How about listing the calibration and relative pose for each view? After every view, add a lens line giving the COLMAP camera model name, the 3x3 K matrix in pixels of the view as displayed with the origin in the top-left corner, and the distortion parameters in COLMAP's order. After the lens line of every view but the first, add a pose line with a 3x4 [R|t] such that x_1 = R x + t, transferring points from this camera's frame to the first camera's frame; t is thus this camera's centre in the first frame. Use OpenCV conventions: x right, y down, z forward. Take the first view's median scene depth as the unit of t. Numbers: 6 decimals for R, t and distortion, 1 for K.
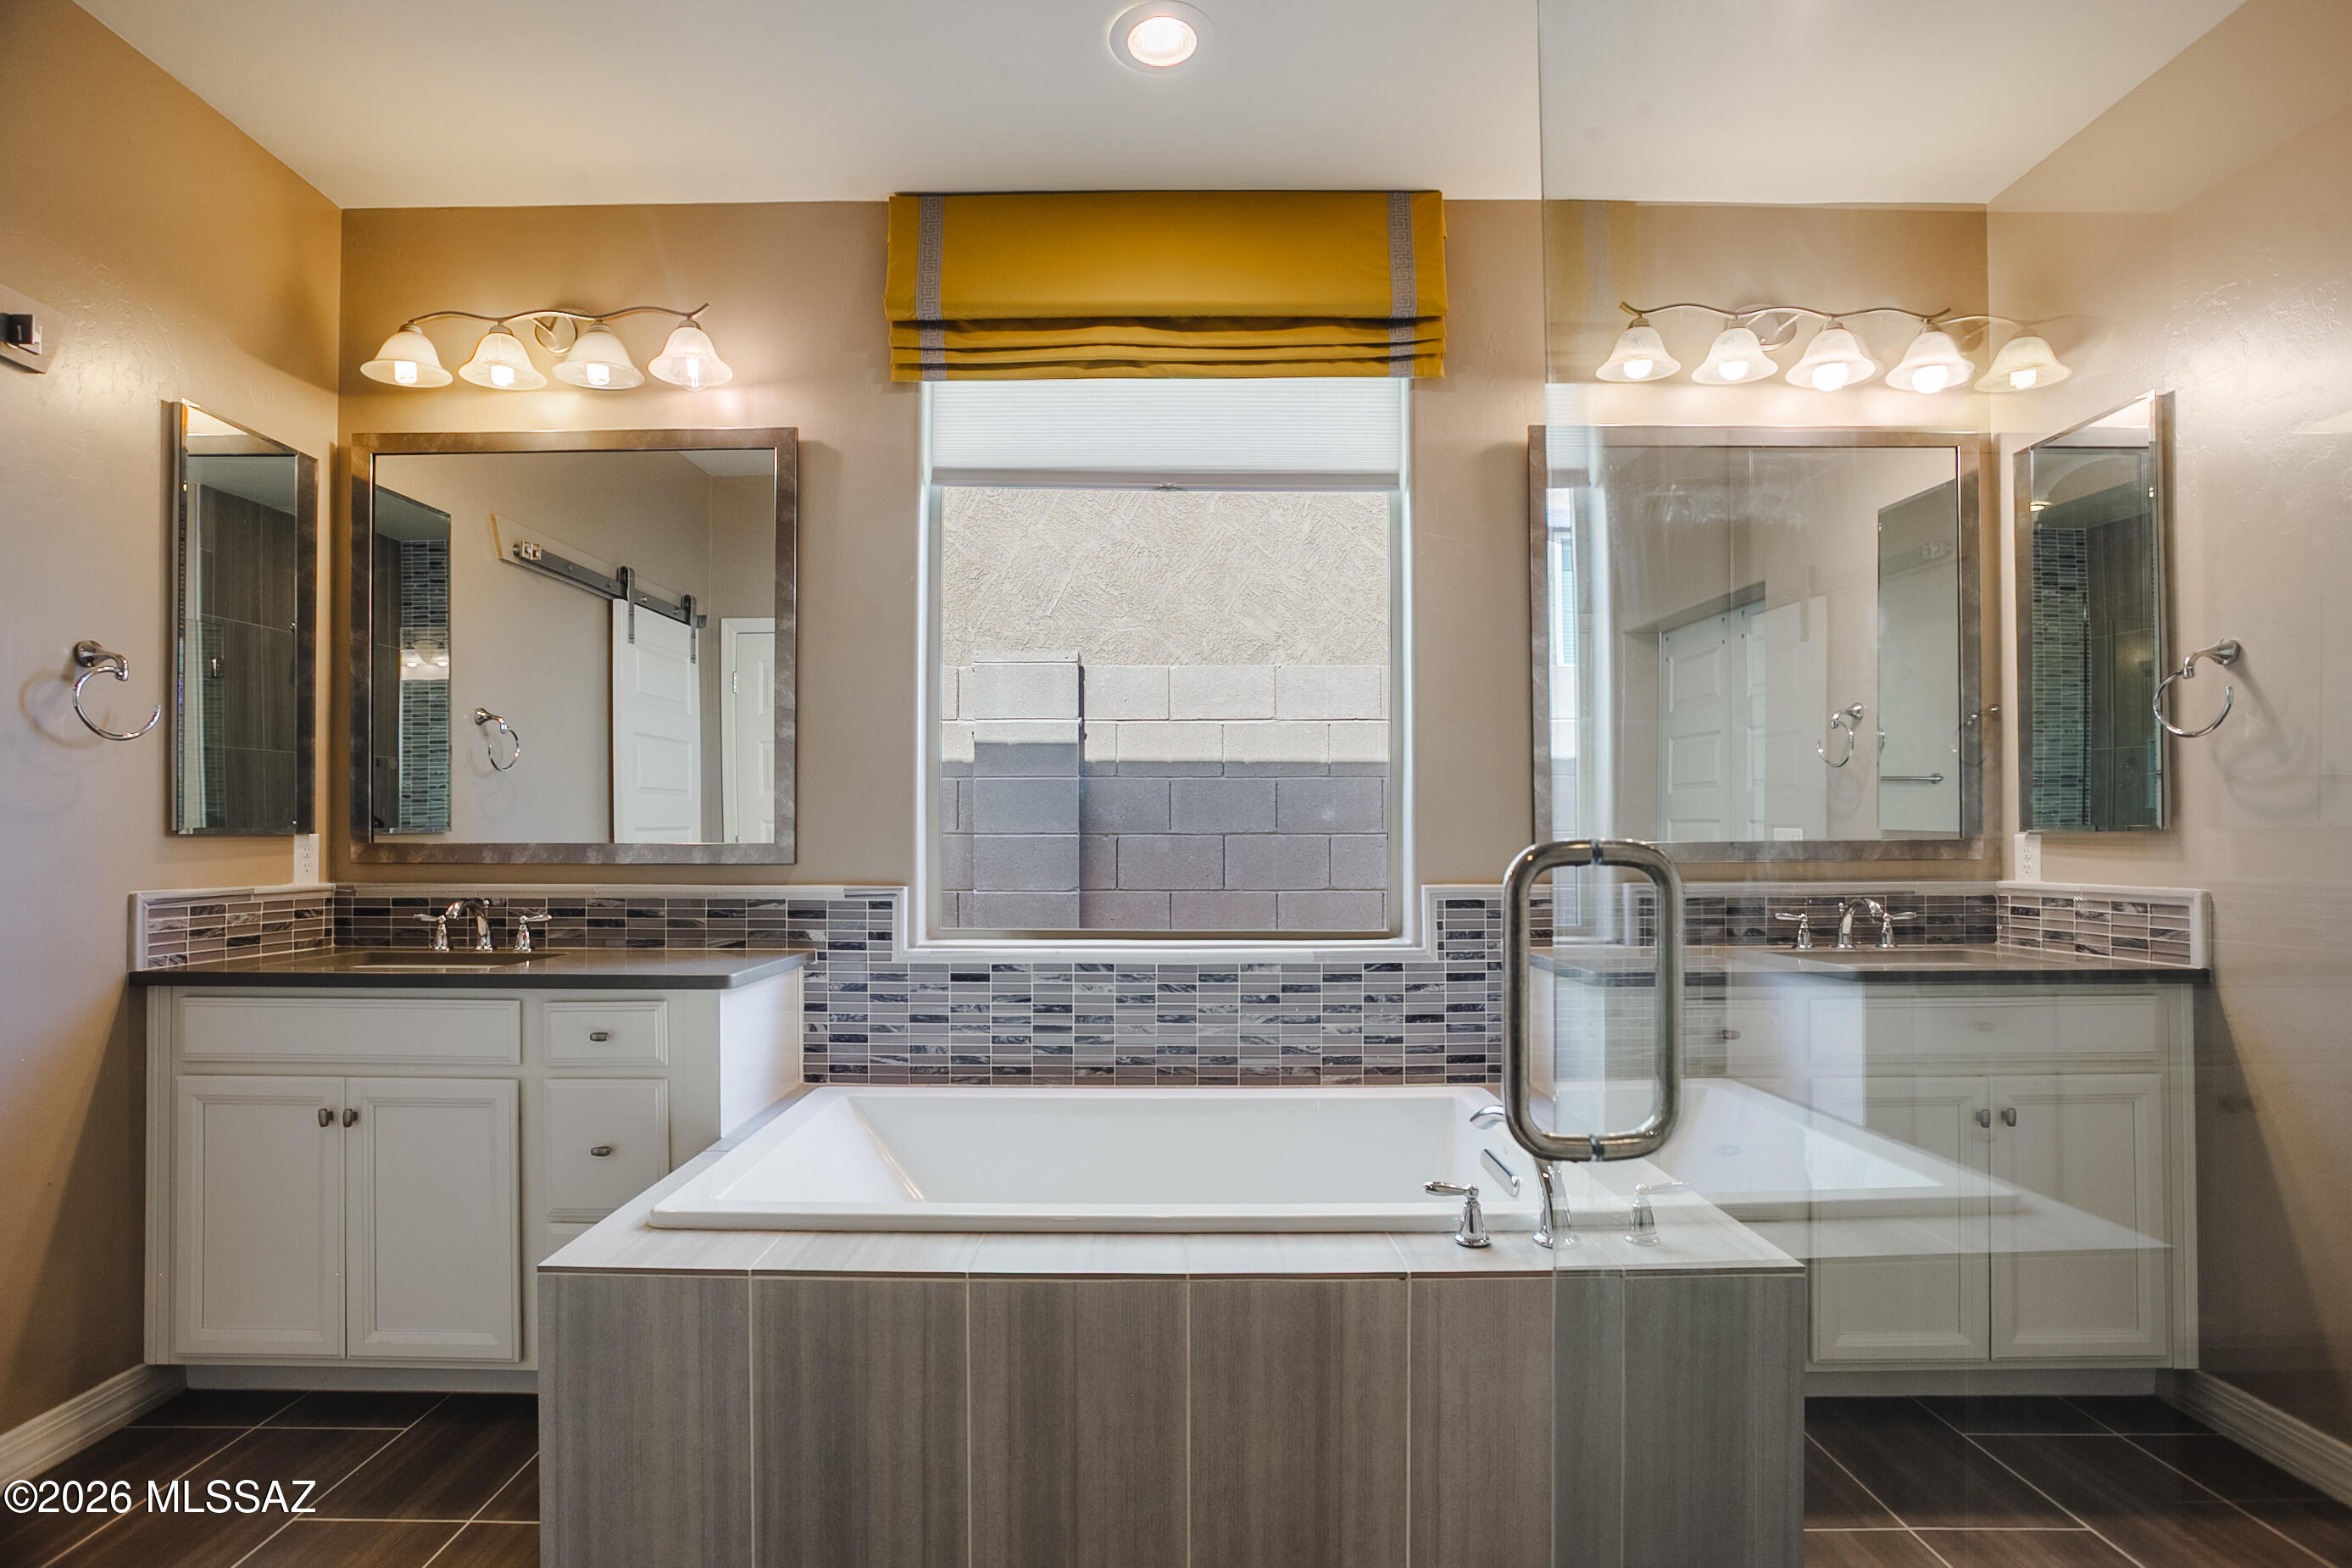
lens RADIAL K [[1162.4, 0, 1149.8], [0, 1162.4, 769.0], [0, 0, 1]] dist [-0.078228, 0.036659]
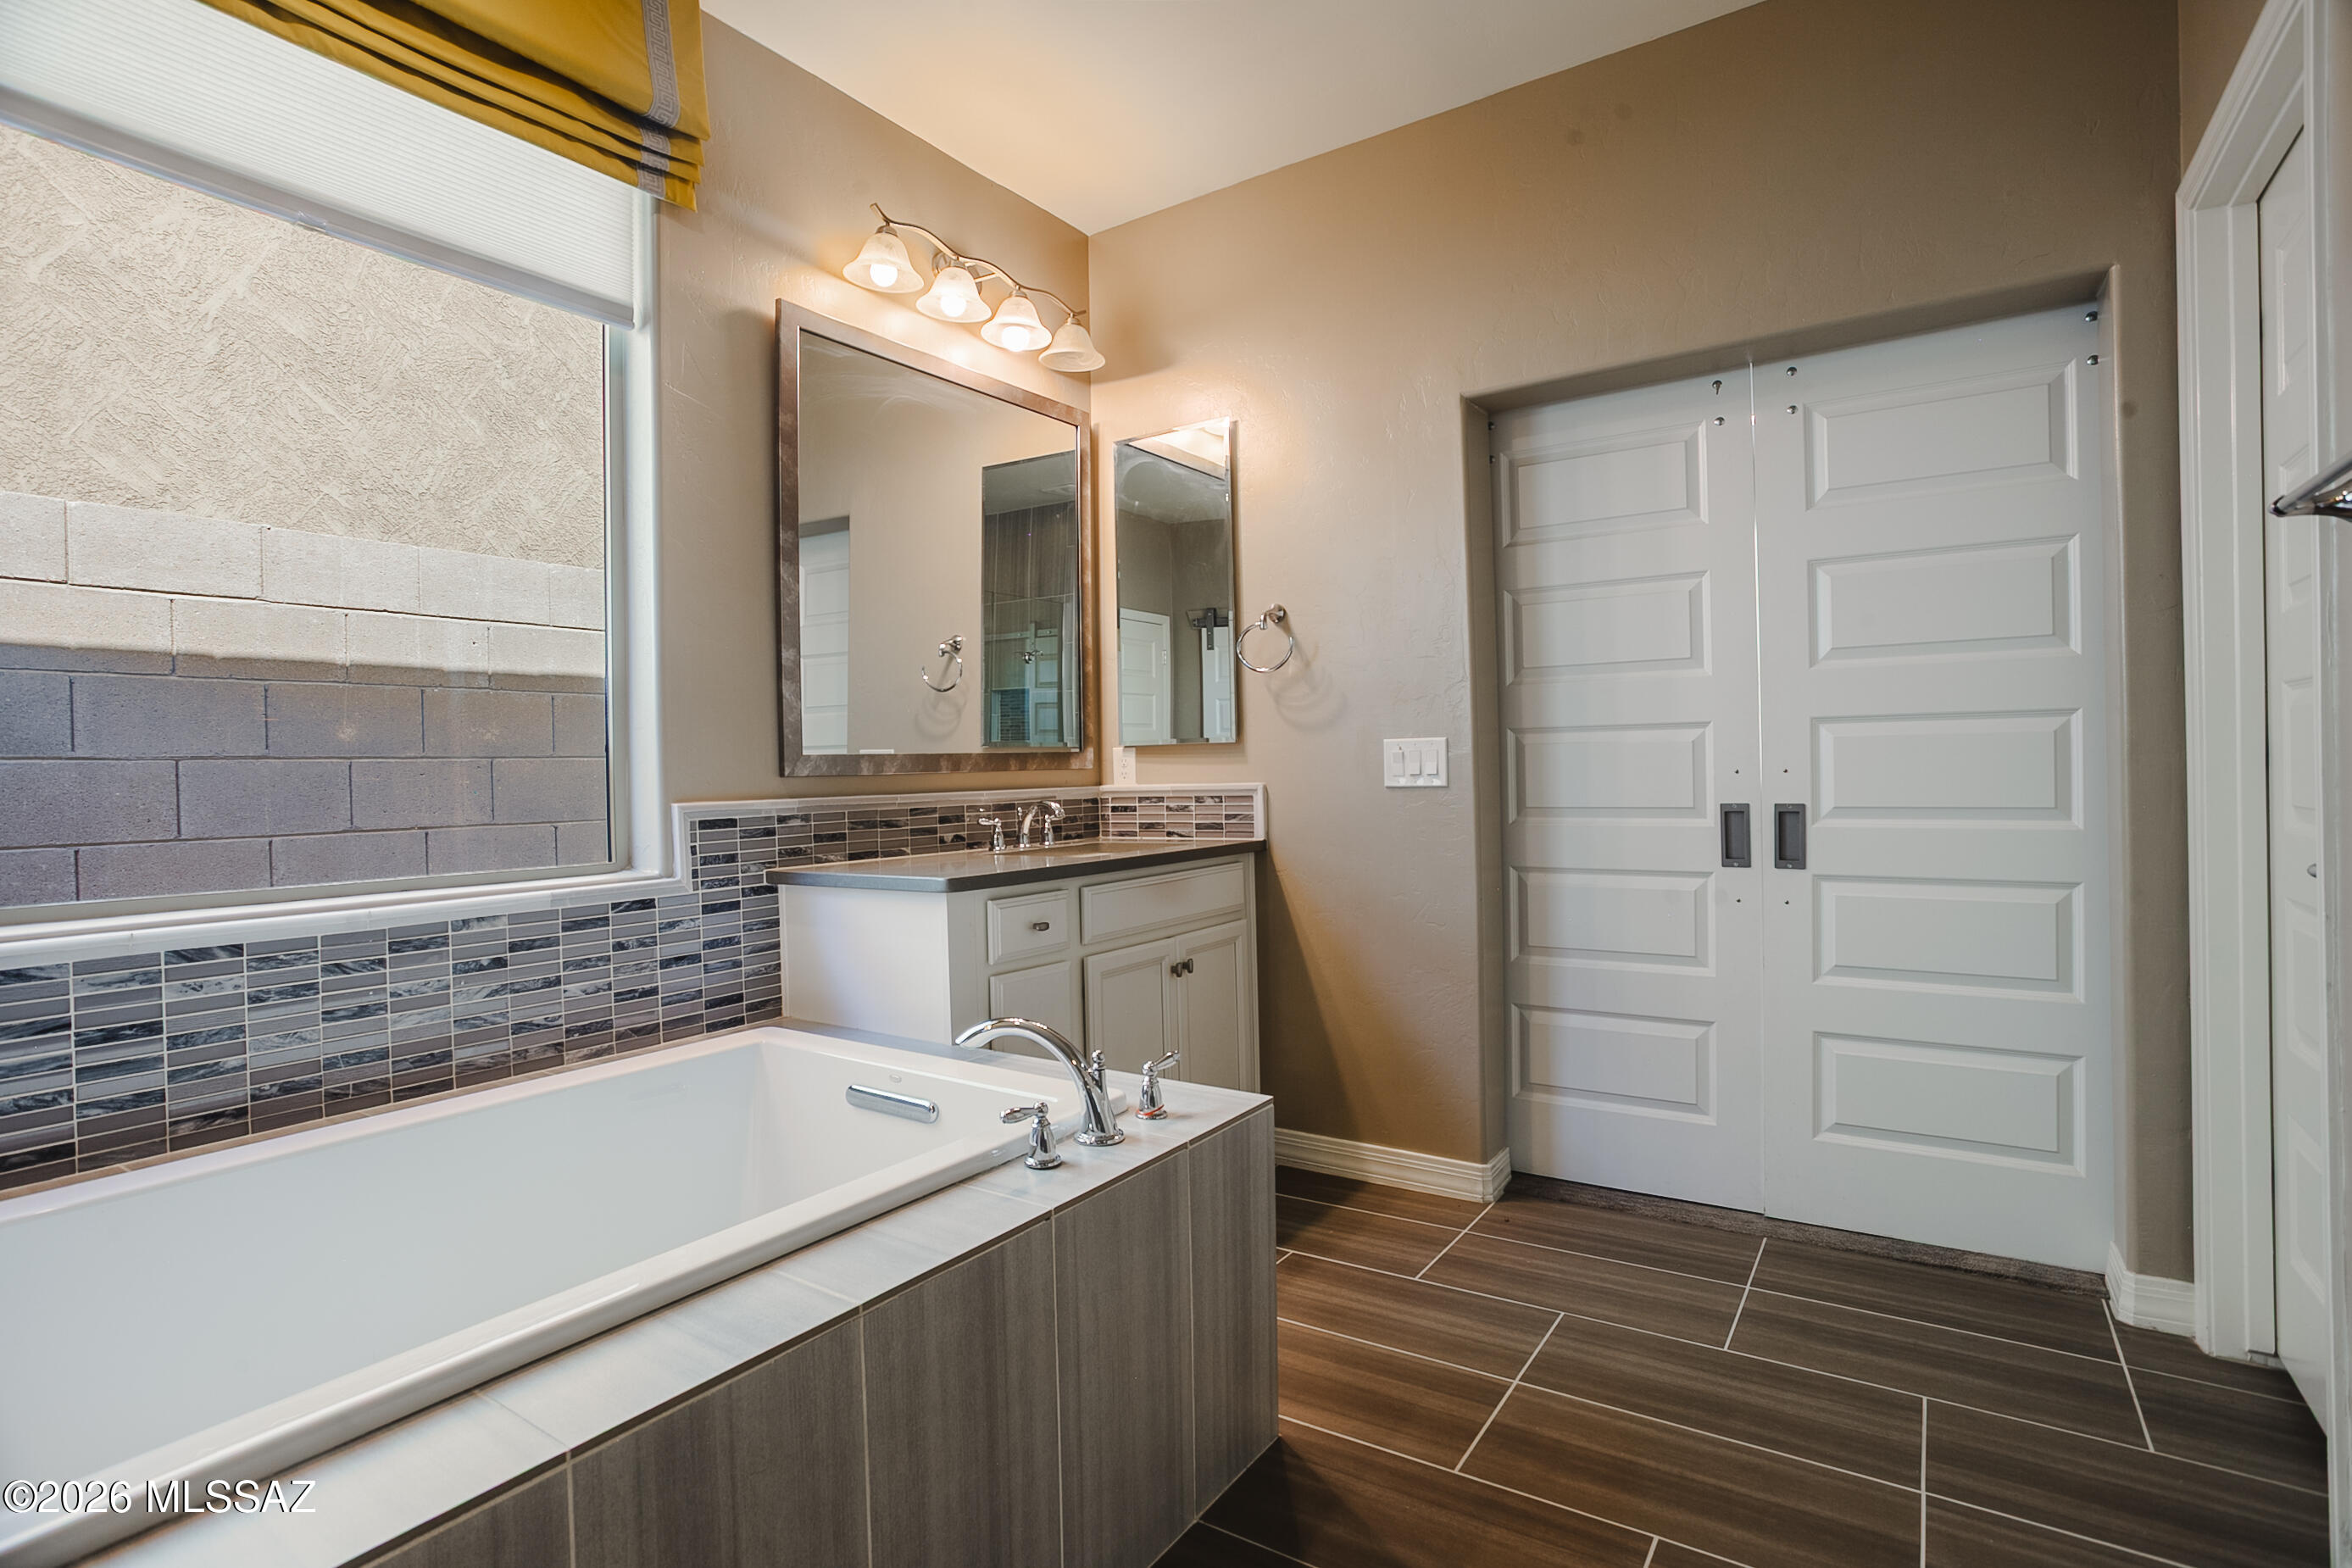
lens RADIAL K [[1155.7, 0, 1155.8], [0, 1155.7, 733.2], [0, 0, 1]] dist [-0.075543, 0.034385]
pose [[0.555655, 0.014285, 0.831290, -0.262667], [-0.028465, 0.999593, 0.001850, 0.038255], [-0.830925, -0.024691, 0.555836, 0.252452]]
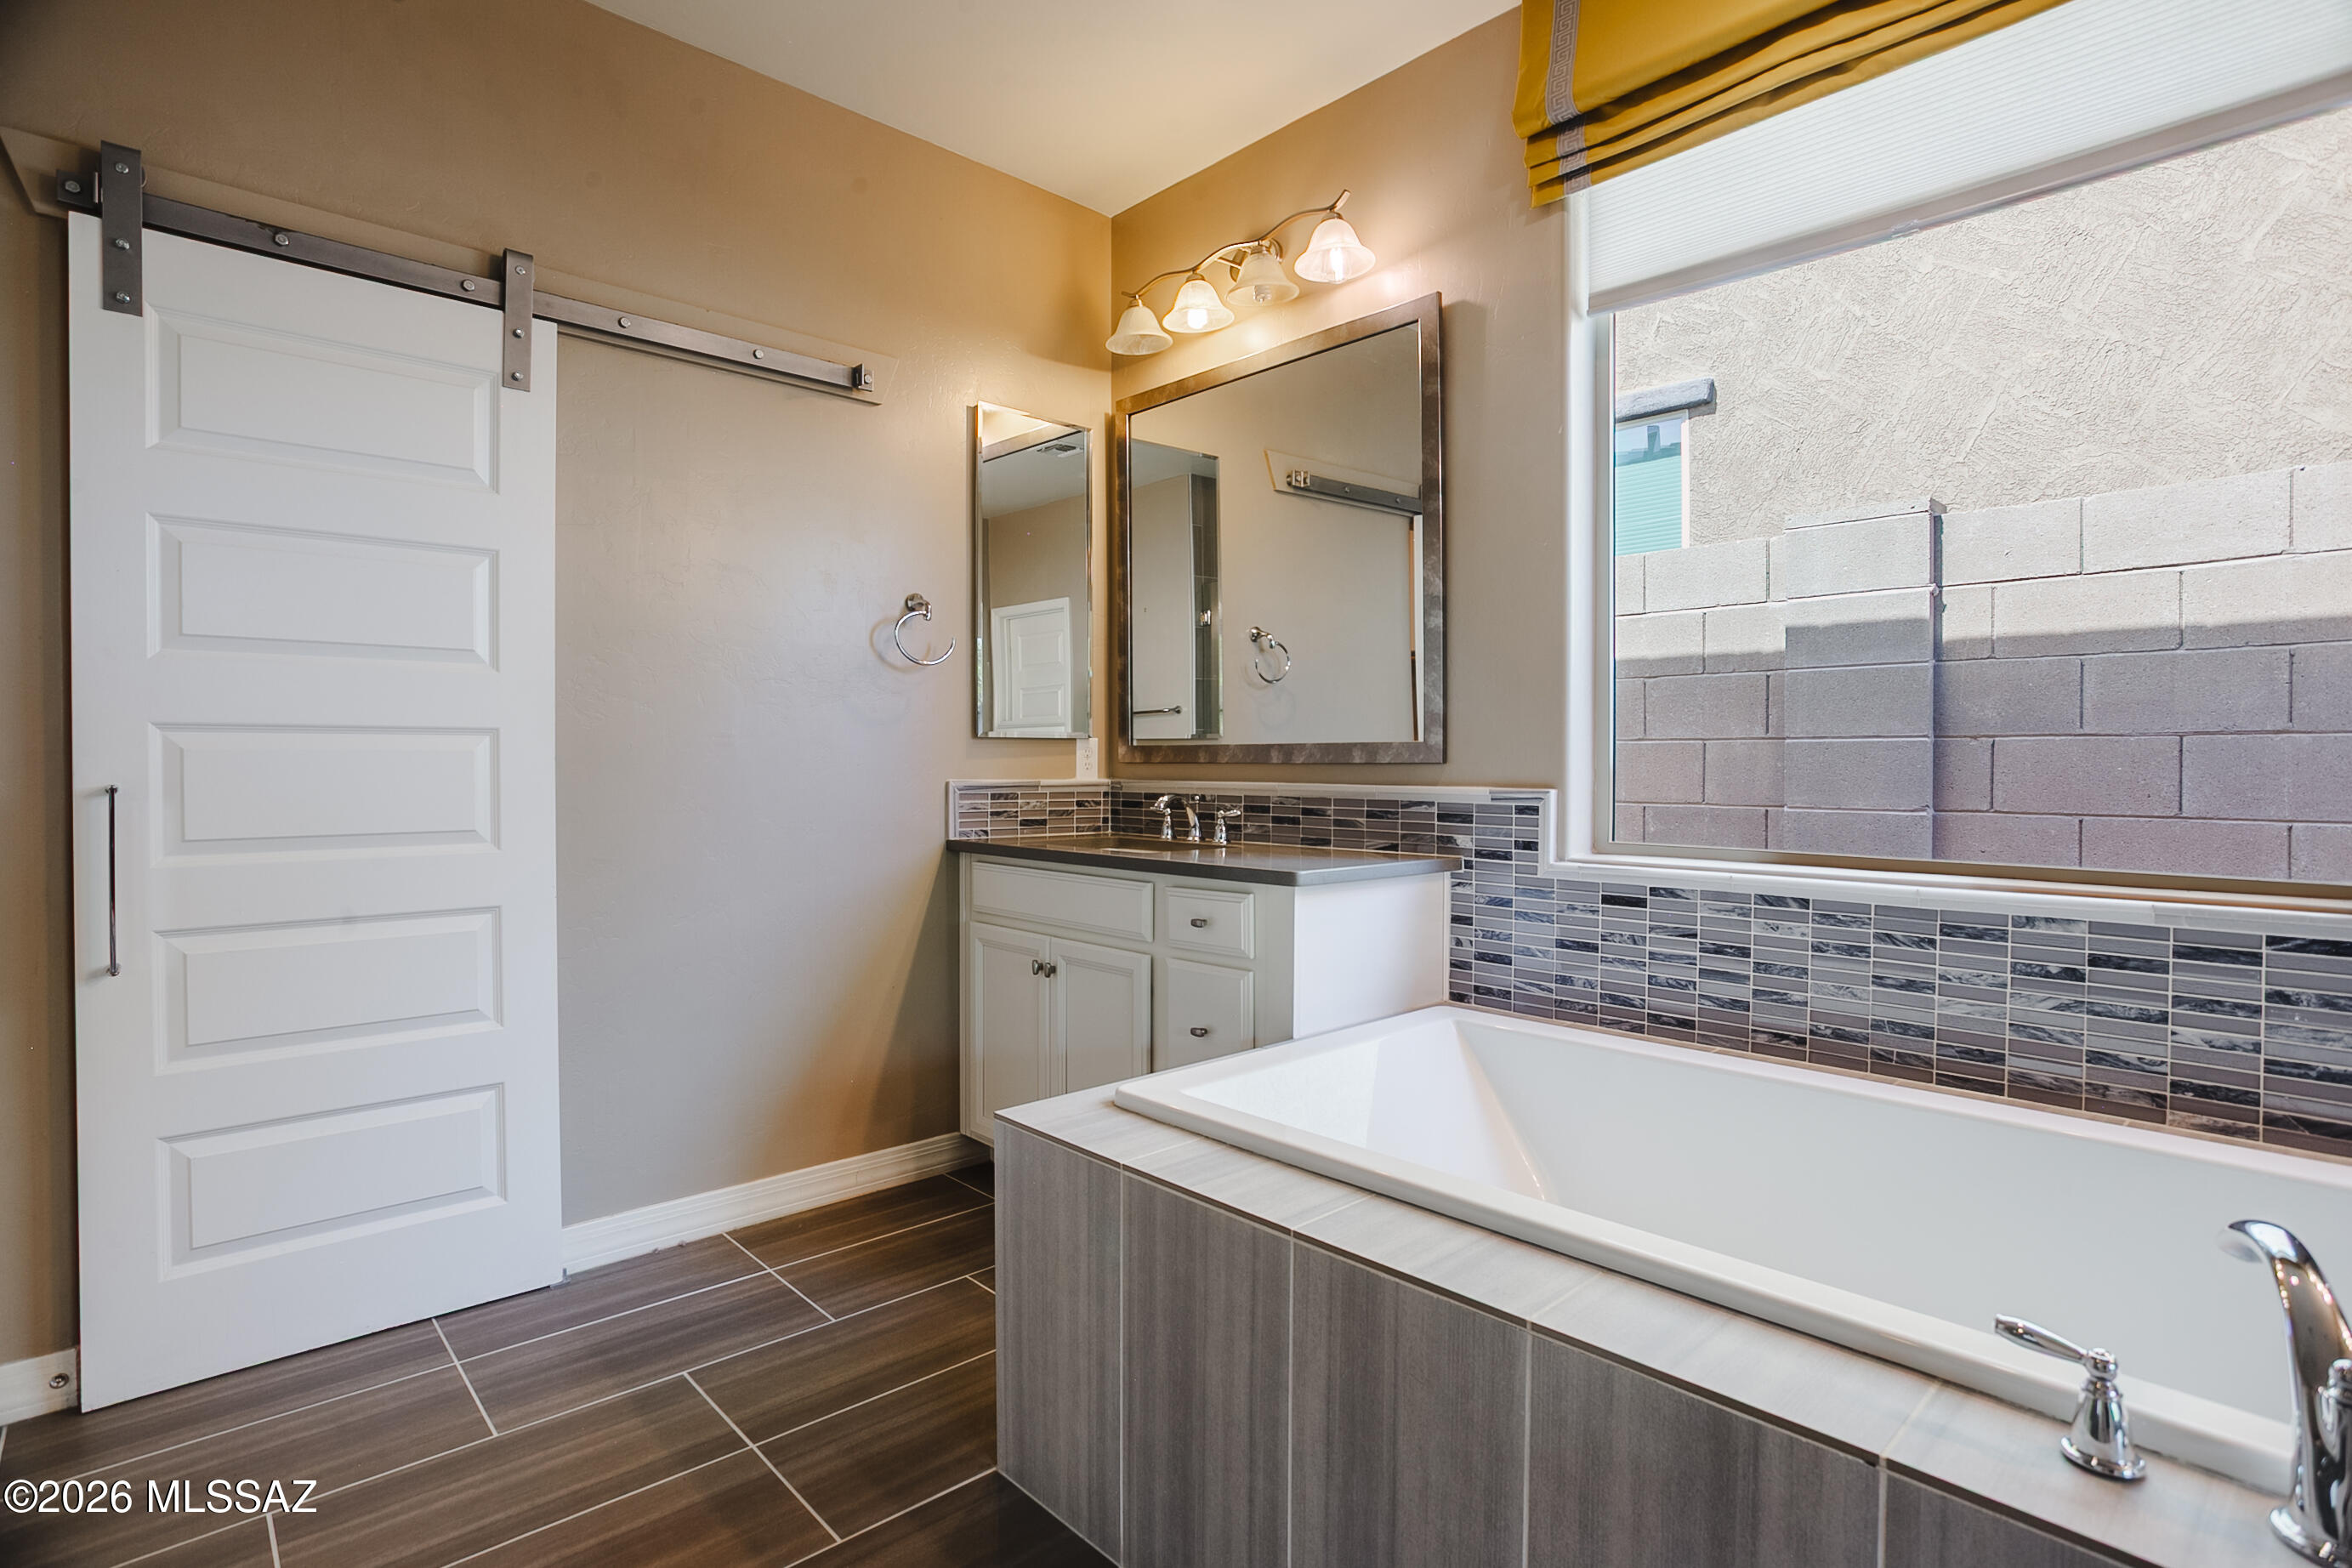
lens RADIAL K [[1155.7, 0, 1155.8], [0, 1155.7, 733.2], [0, 0, 1]] dist [-0.075543, 0.034385]
pose [[0.677900, -0.014109, -0.735019, 0.218251], [0.039626, 0.999064, 0.017369, 0.034033], [0.734085, -0.040900, 0.677825, 0.213290]]
